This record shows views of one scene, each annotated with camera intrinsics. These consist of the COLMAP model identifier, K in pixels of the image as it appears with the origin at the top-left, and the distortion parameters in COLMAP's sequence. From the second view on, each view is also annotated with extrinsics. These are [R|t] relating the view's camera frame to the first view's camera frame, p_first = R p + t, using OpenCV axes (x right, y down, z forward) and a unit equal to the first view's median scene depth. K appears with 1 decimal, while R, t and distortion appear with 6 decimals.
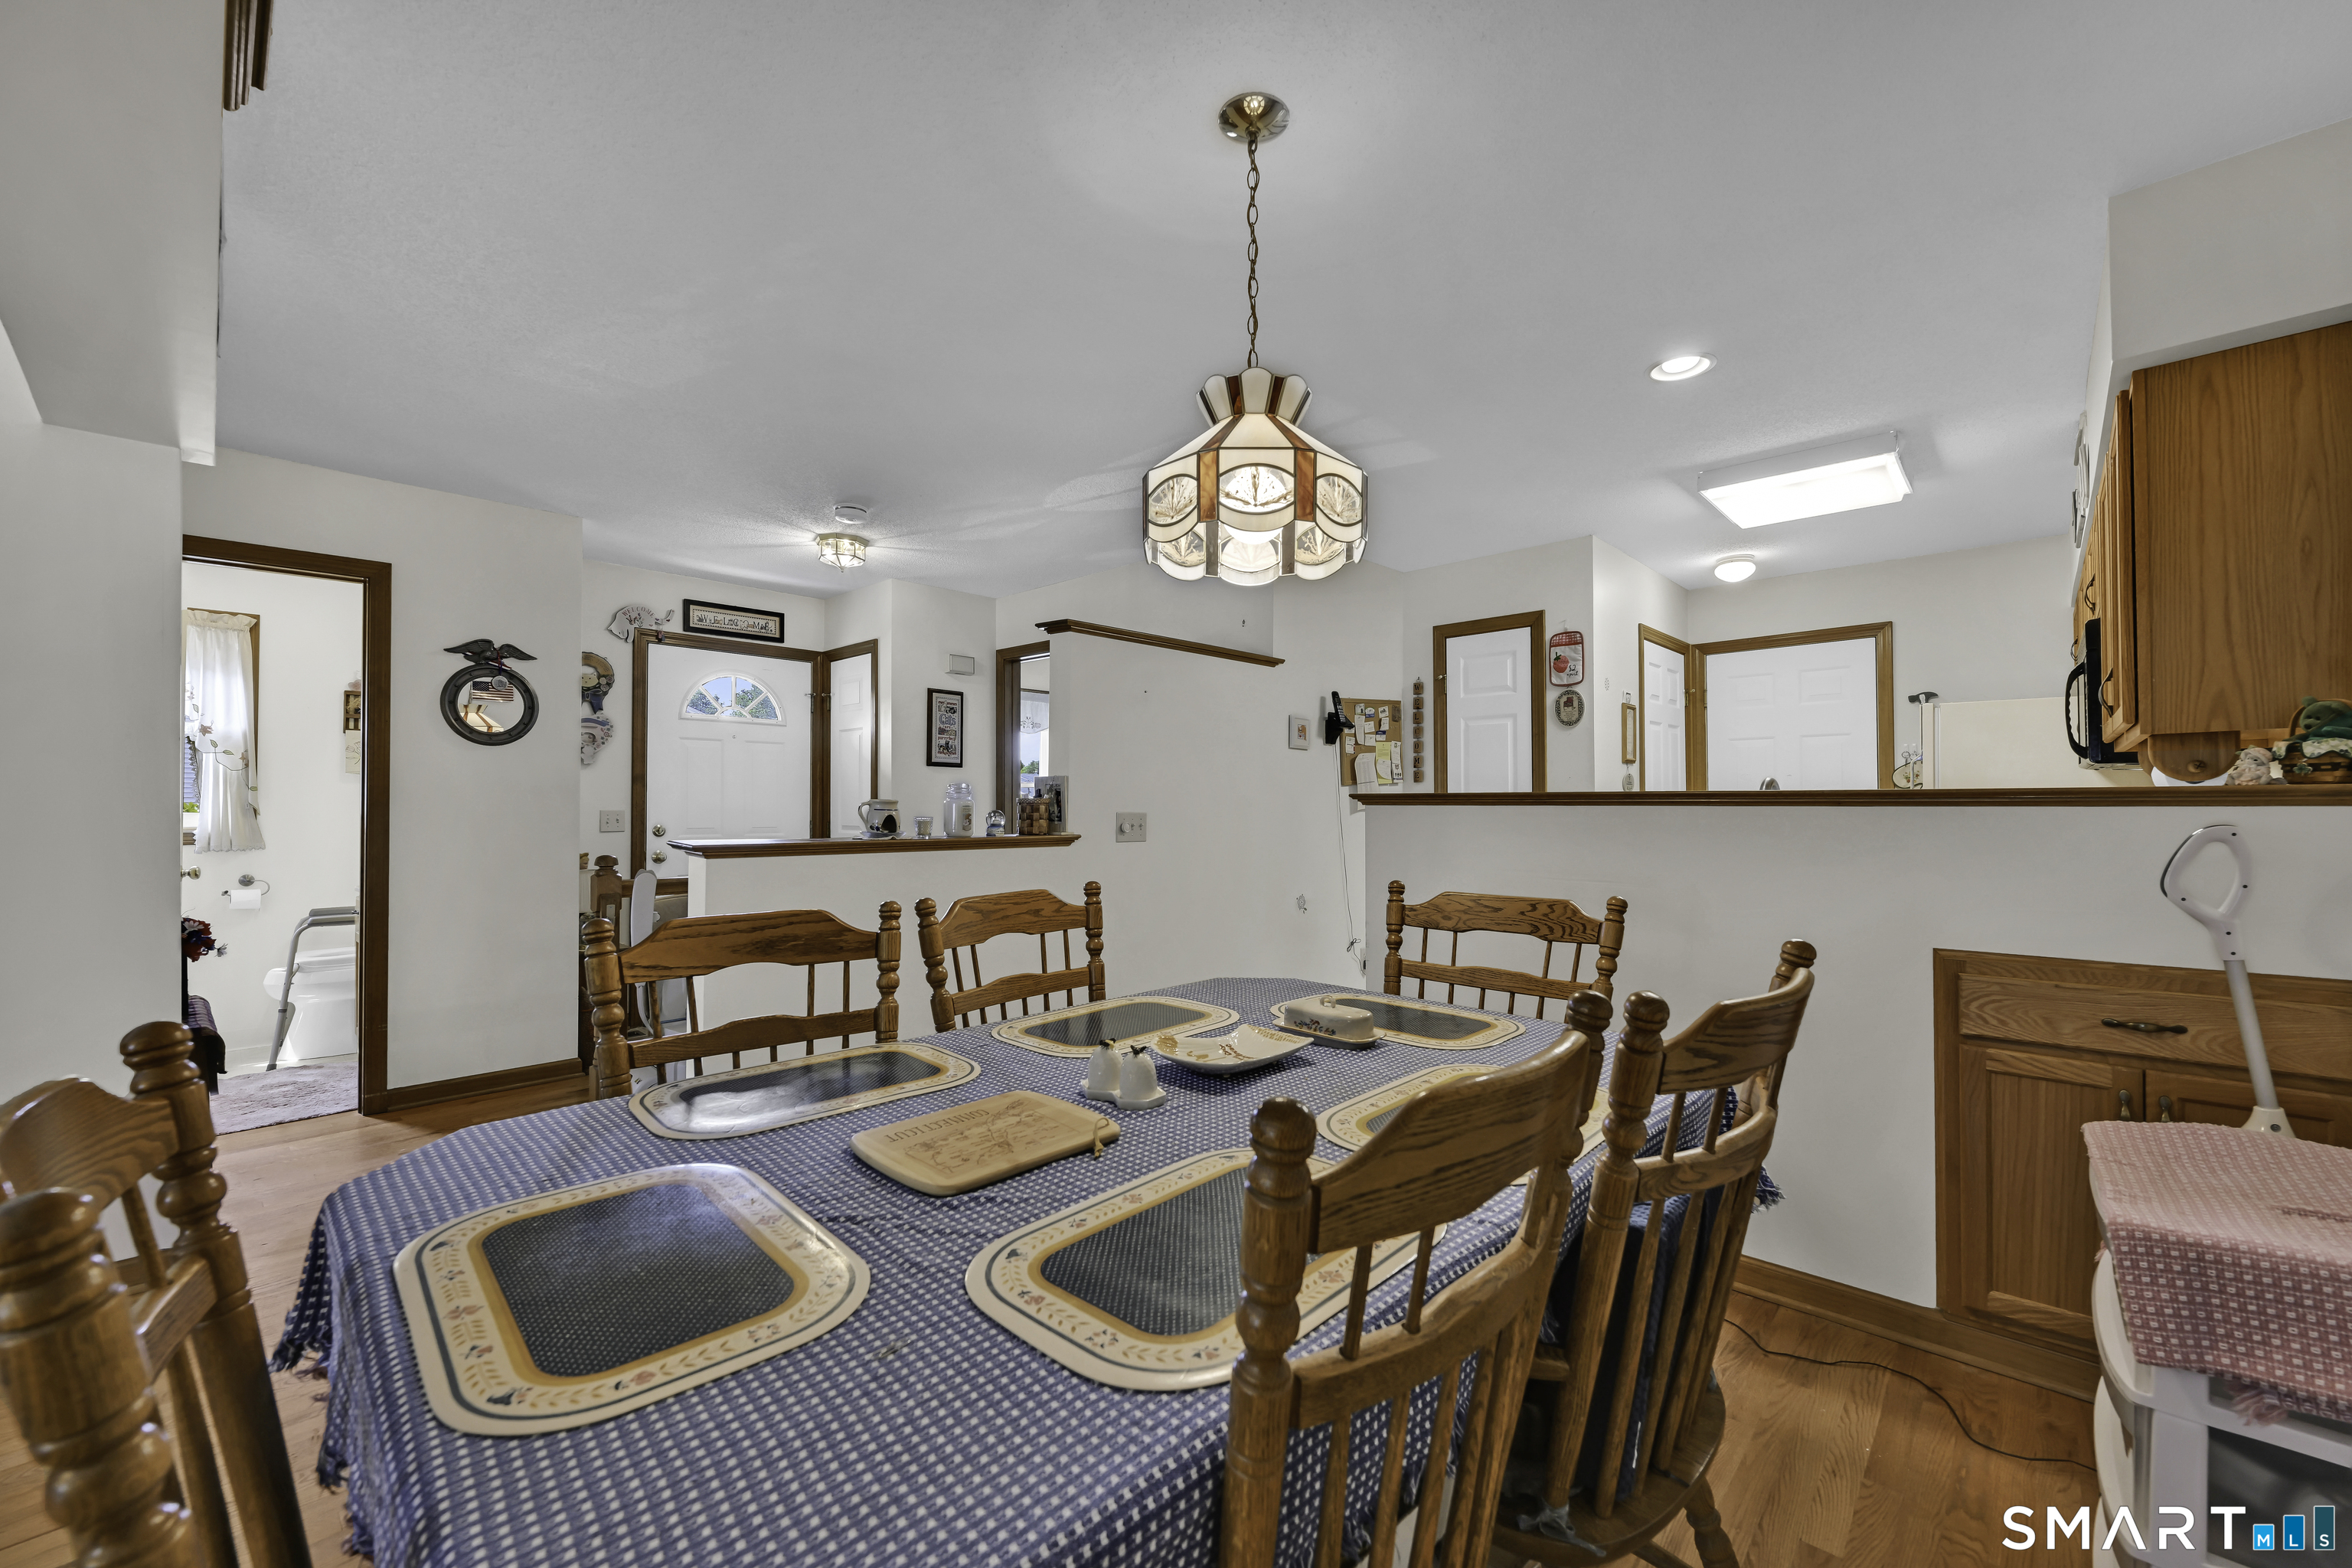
lens RADIAL K [[938.2, 0, 1186.4], [0, 938.2, 789.1], [0, 0, 1]] dist [-0.001664, -0.000246]
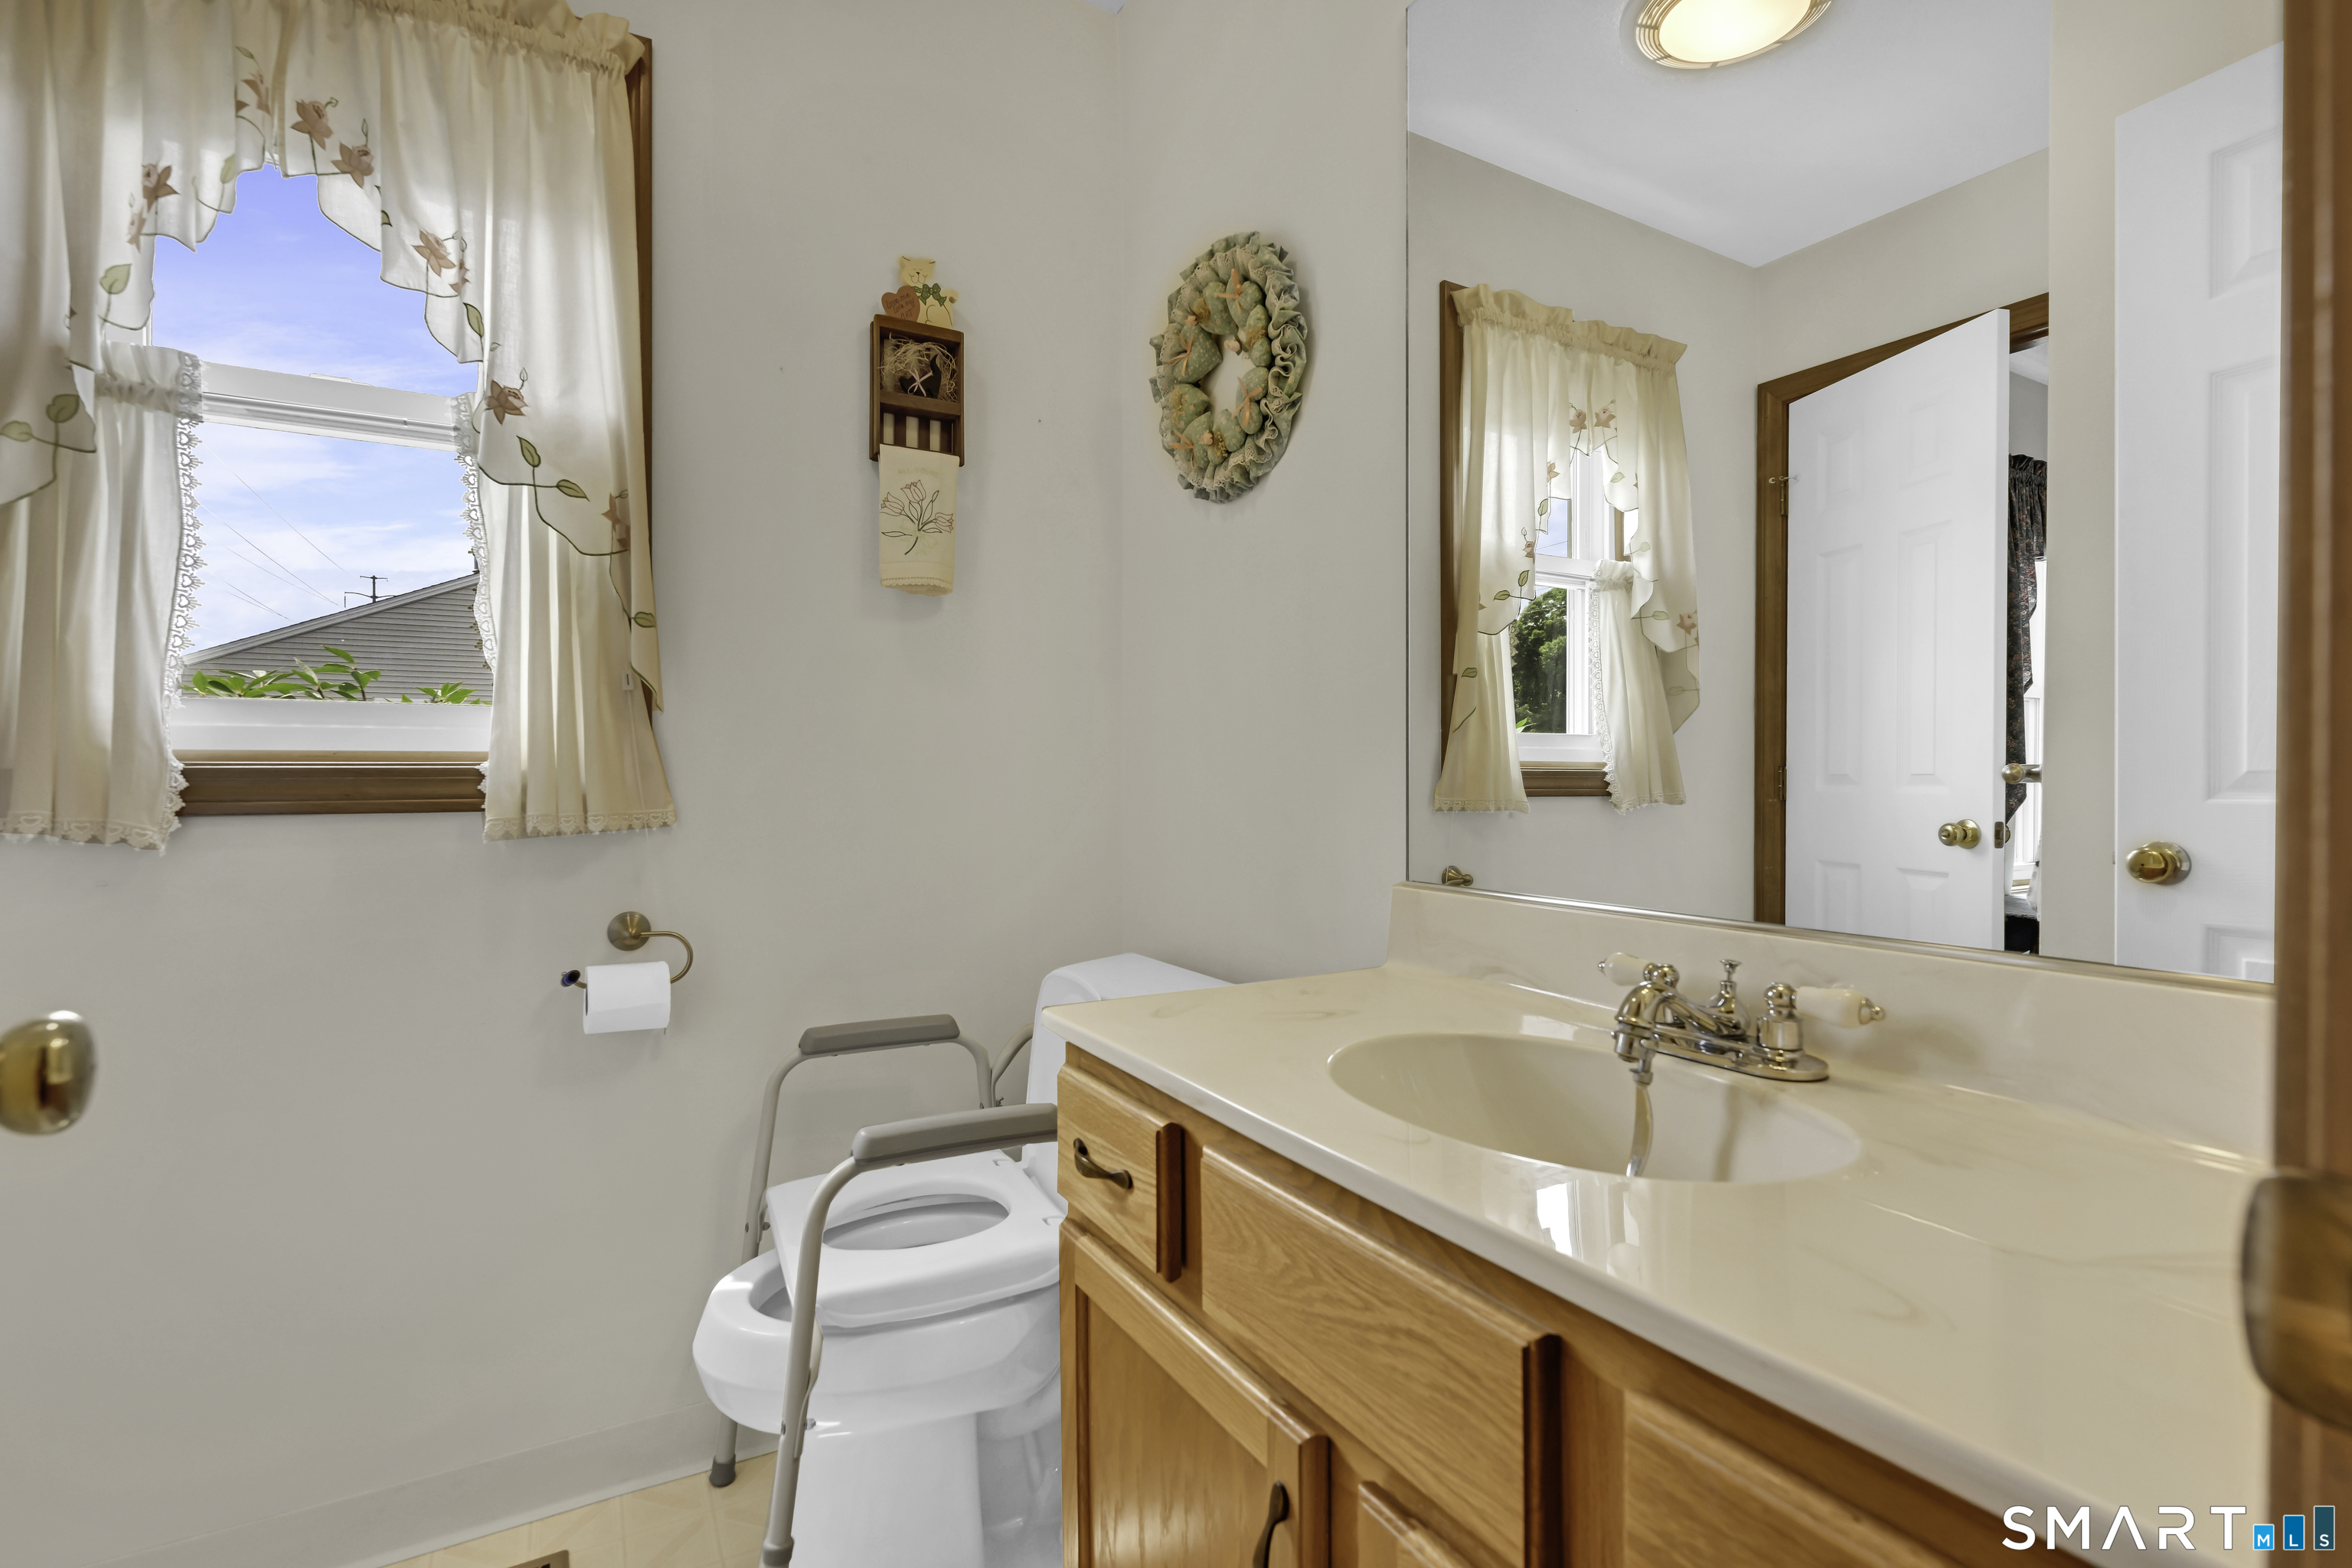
lens RADIAL K [[1082.6, 0, 1176.5], [0, 1082.6, 783.0], [0, 0, 1]] dist [-0.002118, -0.000173]
pose [[0.956466, -0.002032, -0.291837, -0.748564], [0.008367, 0.999756, 0.020459, 0.043538], [0.291724, -0.022010, 0.956249, 0.734146]]
